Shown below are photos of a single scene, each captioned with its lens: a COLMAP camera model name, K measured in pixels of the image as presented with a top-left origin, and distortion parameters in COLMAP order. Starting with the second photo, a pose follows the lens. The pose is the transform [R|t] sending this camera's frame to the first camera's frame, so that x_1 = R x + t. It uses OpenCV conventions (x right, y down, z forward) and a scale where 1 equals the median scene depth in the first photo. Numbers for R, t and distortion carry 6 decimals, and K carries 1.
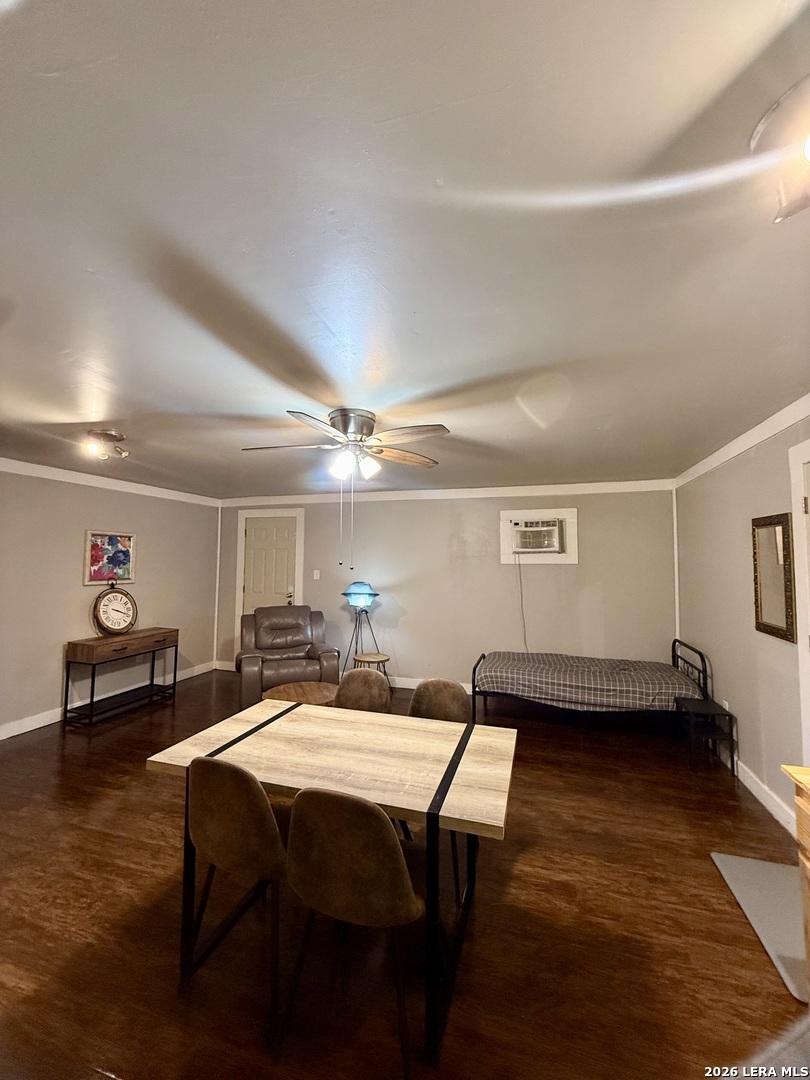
lens RADIAL K [[431.7, 0, 404.7], [0, 431.7, 537.4], [0, 0, 1]] dist [0.000765, 0.000135]
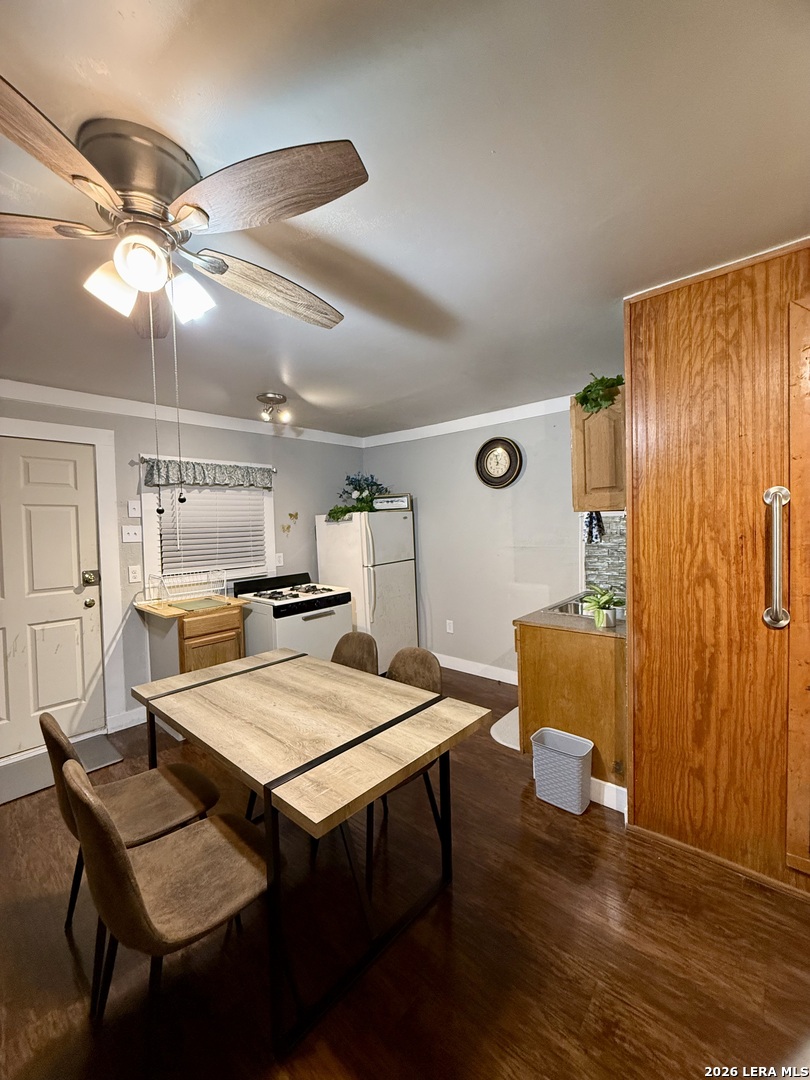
lens RADIAL K [[431.7, 0, 404.7], [0, 431.7, 537.4], [0, 0, 1]] dist [0.000765, 0.000135]
pose [[-0.910983, 0.009926, 0.412325, -0.331203], [0.000087, 0.999715, -0.023875, 0.066165], [-0.412444, -0.021714, -0.910724, 0.785758]]
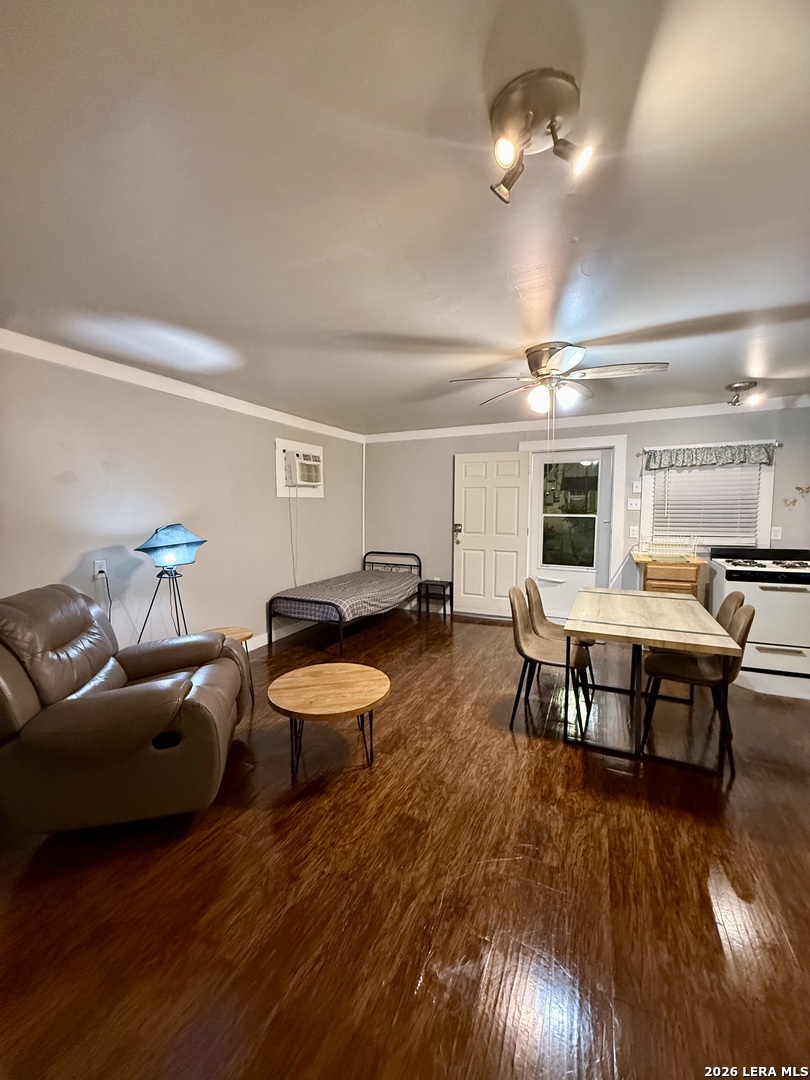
lens RADIAL K [[431.7, 0, 404.7], [0, 431.7, 537.4], [0, 0, 1]] dist [0.000765, 0.000135]
pose [[0.133736, -0.077247, 0.988002, -0.760059], [-0.053654, 0.994931, 0.085051, 0.063850], [-0.989563, -0.064385, 0.128914, 0.724413]]
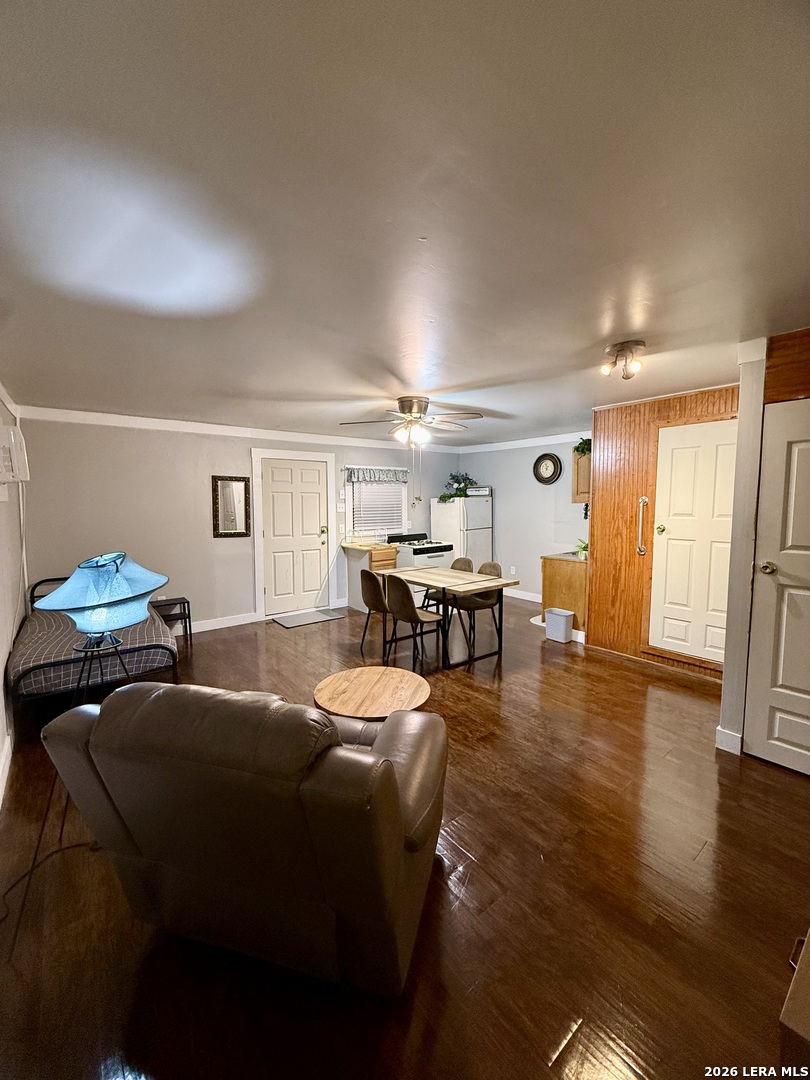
lens RADIAL K [[431.7, 0, 404.7], [0, 431.7, 537.4], [0, 0, 1]] dist [0.000765, 0.000135]
pose [[-0.822833, -0.046758, 0.566356, -0.580653], [-0.031720, 0.998835, 0.036379, 0.082196], [-0.567397, 0.011969, -0.823357, 1.364225]]
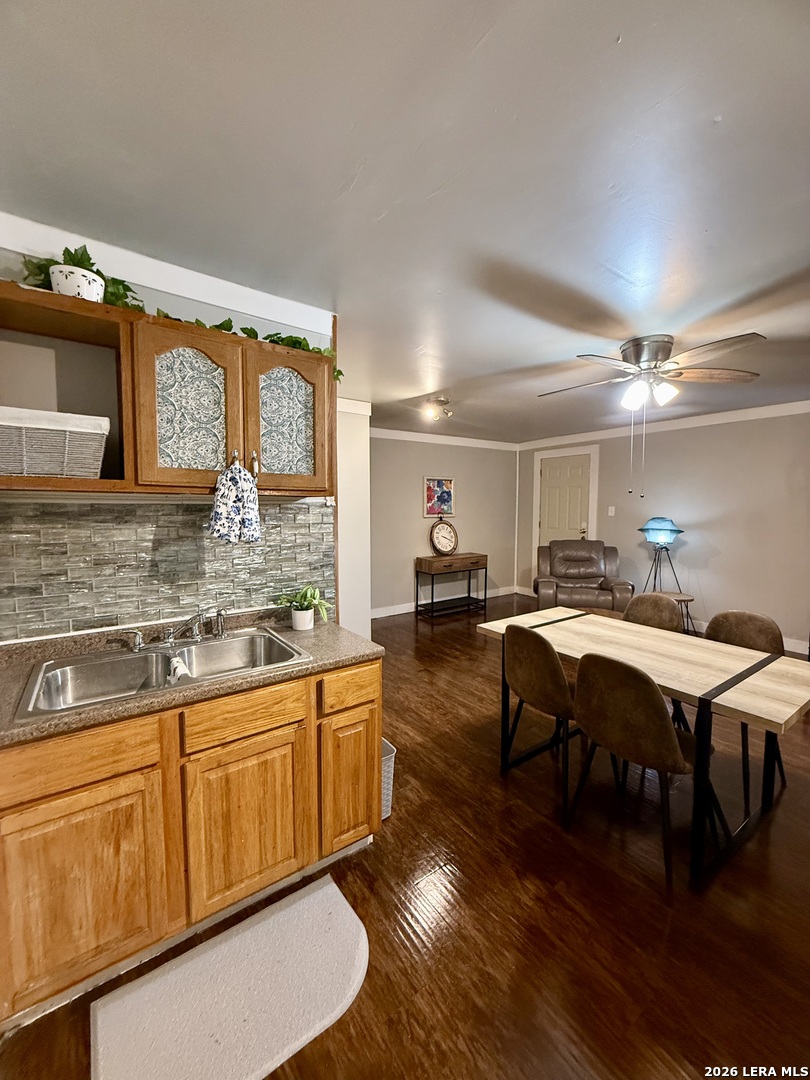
lens RADIAL K [[431.7, 0, 404.7], [0, 431.7, 537.4], [0, 0, 1]] dist [0.000765, 0.000135]
pose [[0.791892, 0.036685, -0.609558, 0.037518], [0.042728, 0.992419, 0.115236, 0.015367], [0.609164, -0.117300, 0.784321, -0.107726]]
